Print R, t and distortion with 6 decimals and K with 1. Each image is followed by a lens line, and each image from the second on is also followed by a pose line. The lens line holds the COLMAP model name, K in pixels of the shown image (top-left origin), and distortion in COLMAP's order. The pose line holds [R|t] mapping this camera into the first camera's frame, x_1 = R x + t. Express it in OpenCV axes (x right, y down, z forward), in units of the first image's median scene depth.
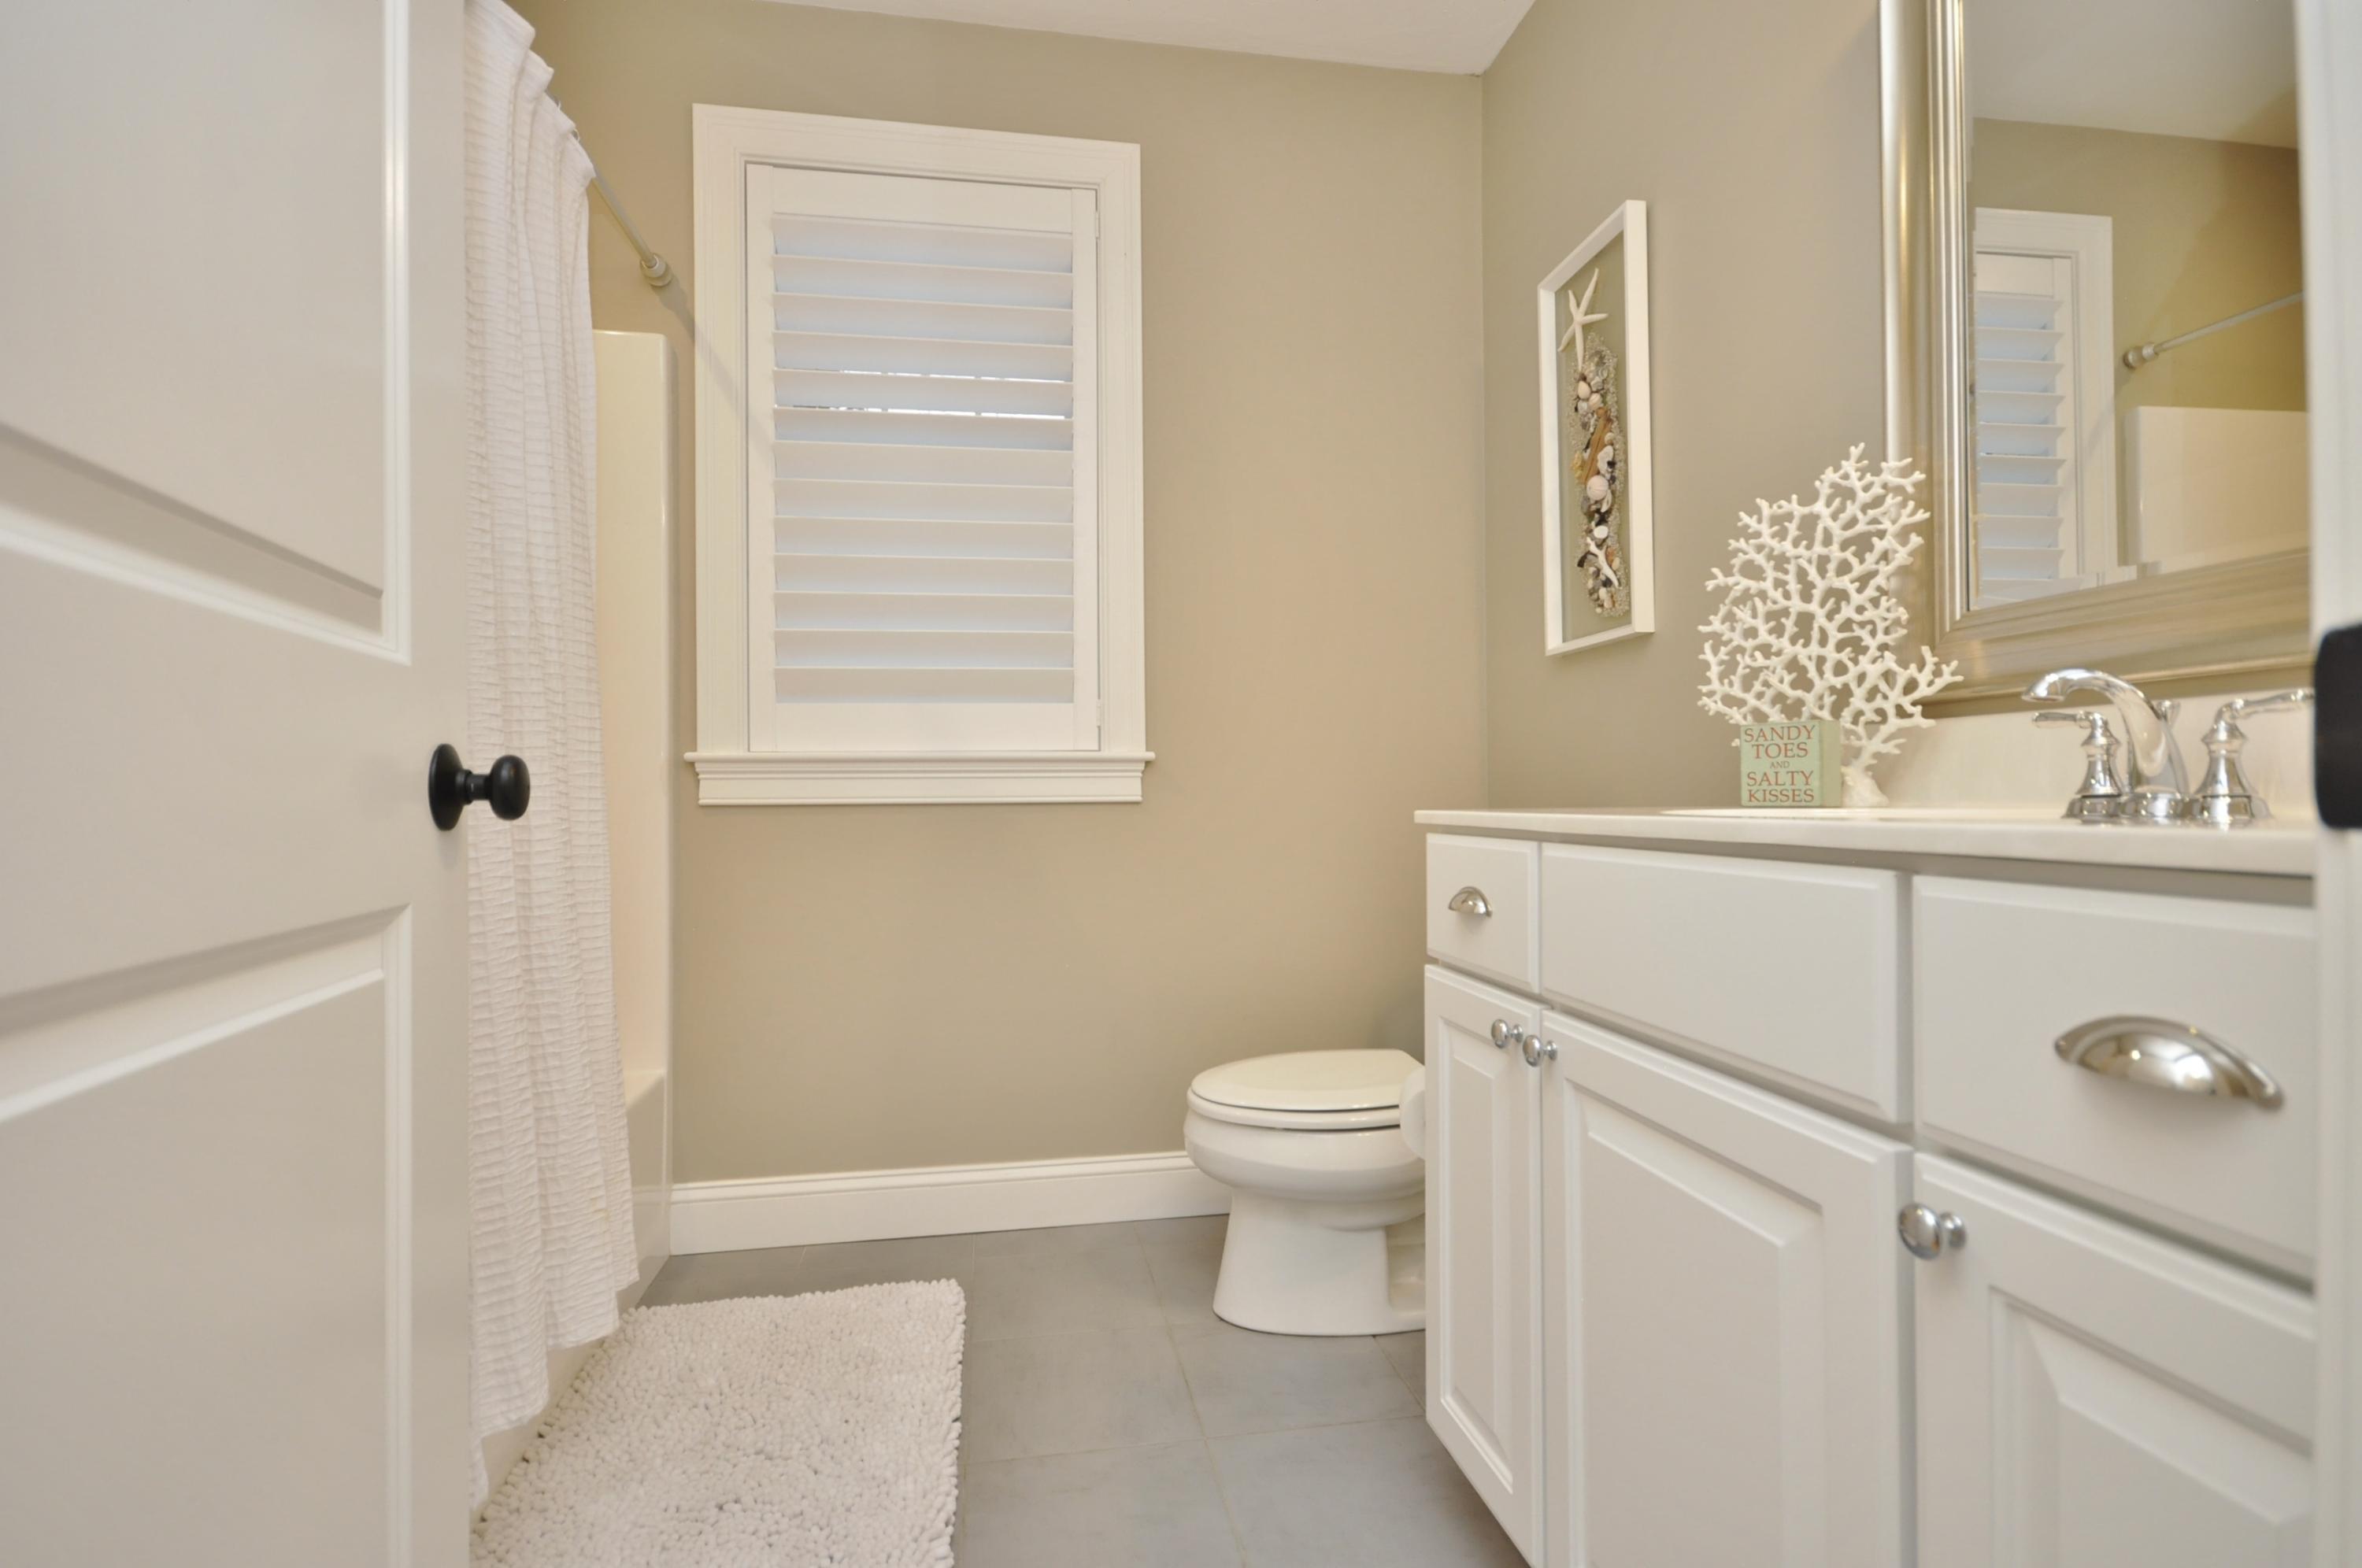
lens RADIAL K [[1126.4, 0, 1186.5], [0, 1126.4, 788.8], [0, 0, 1]] dist [0.015069, 0.002889]
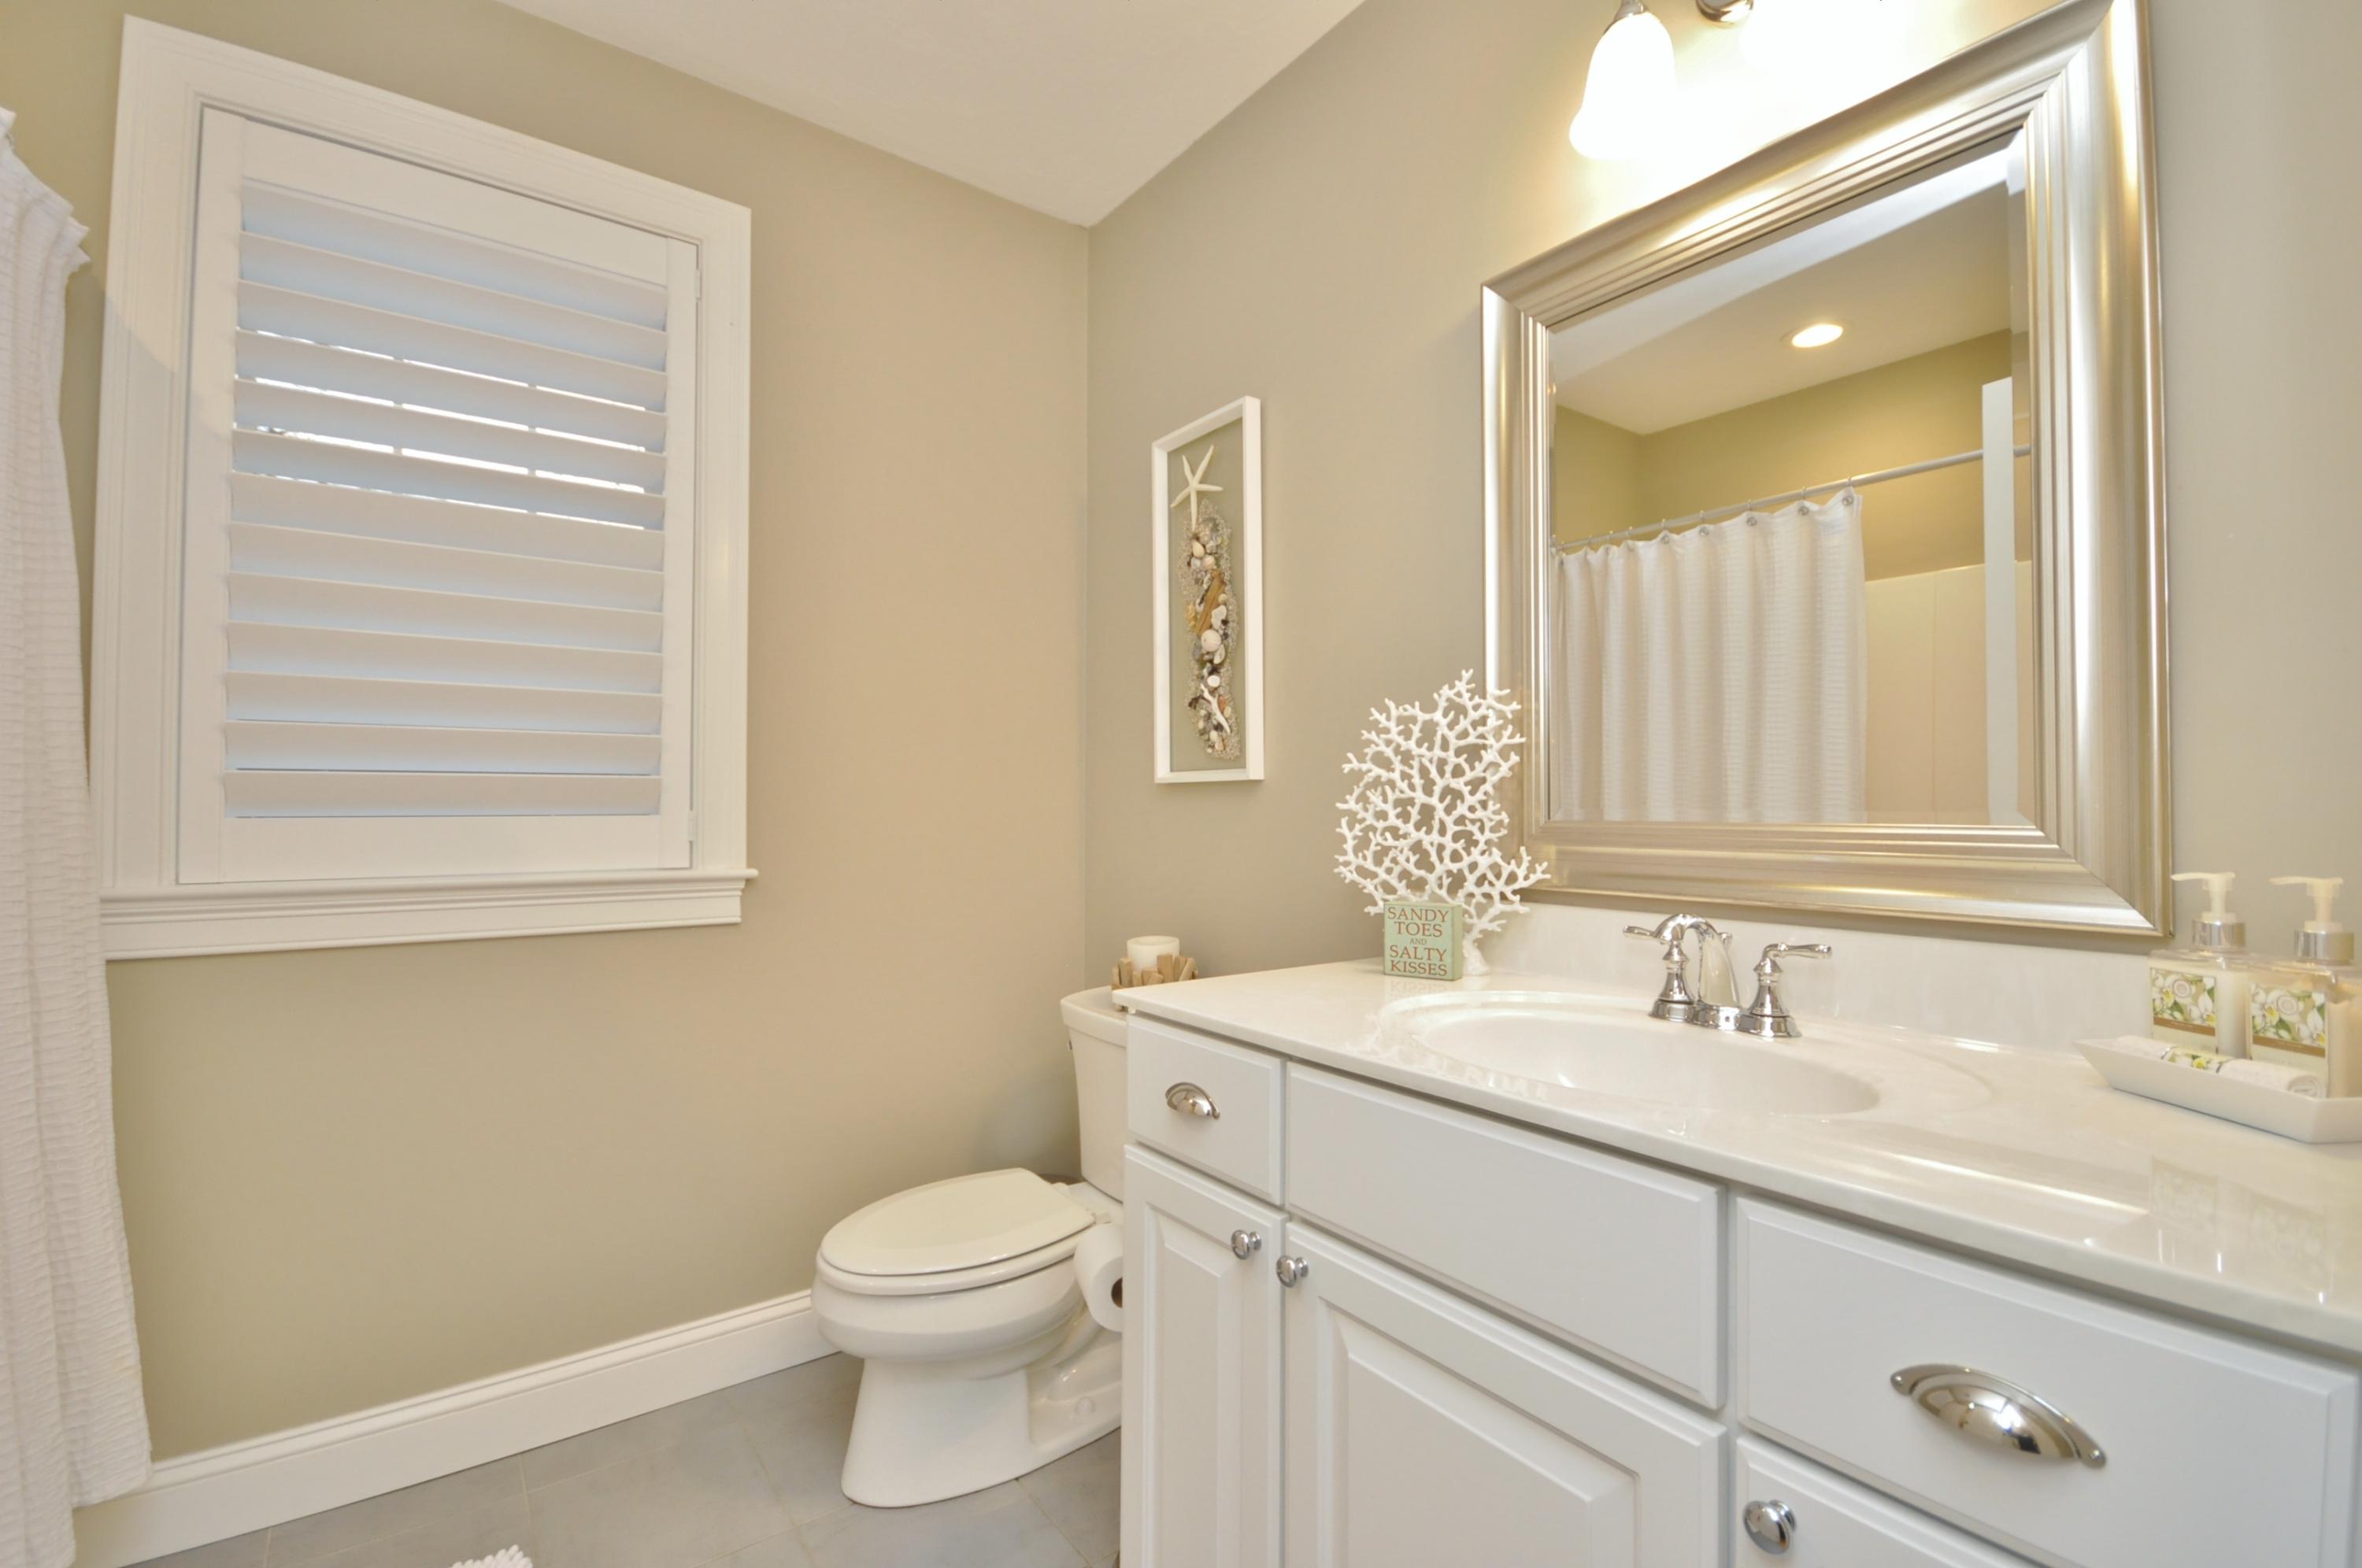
lens RADIAL K [[1034.7, 0, 1177.3], [0, 1034.7, 790.5], [0, 0, 1]] dist [0.013211, -0.012481]
pose [[0.893350, 0.016994, 0.449040, -0.165716], [-0.014538, 0.999855, -0.008918, -0.151195], [-0.449126, 0.001439, 0.893467, 0.146026]]
